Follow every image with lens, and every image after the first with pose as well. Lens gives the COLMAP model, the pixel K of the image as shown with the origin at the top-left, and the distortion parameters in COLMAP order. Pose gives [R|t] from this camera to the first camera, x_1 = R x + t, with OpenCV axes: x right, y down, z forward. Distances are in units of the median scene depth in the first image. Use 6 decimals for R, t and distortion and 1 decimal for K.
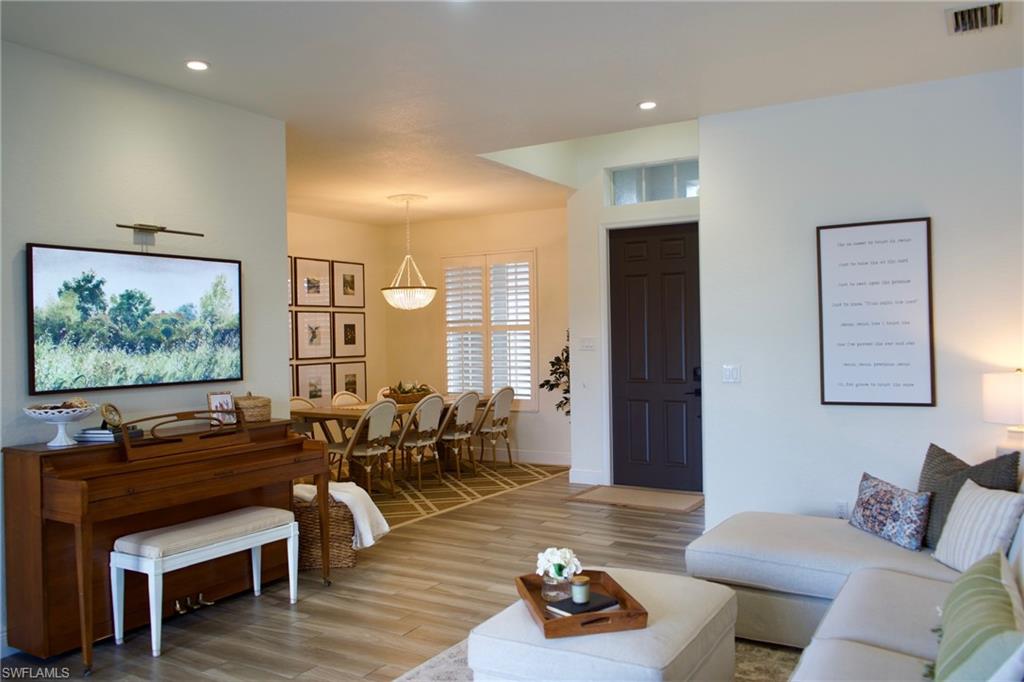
lens RADIAL K [[821.5, 0, 508.9], [0, 821.5, 339.1], [0, 0, 1]] dist [-0.009021, 0.003129]
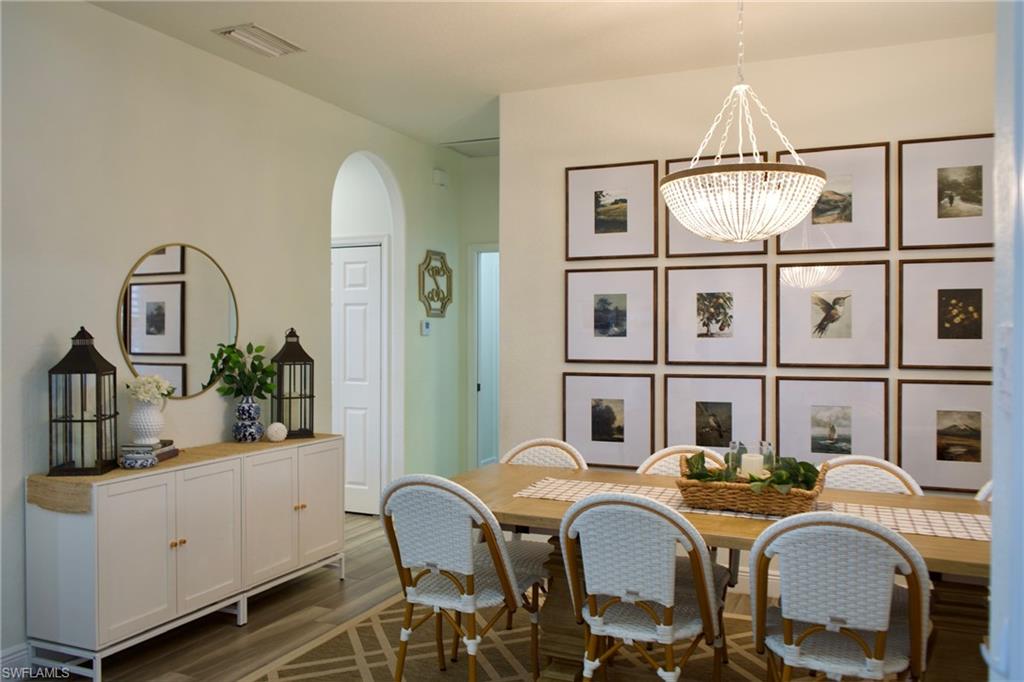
lens RADIAL K [[821.5, 0, 508.9], [0, 821.5, 339.1], [0, 0, 1]] dist [-0.009021, 0.003129]
pose [[0.127355, 0.019155, -0.991672, 0.186231], [-0.010650, 0.999782, 0.017944, 0.001976], [0.991800, 0.008276, 0.127532, 0.742346]]
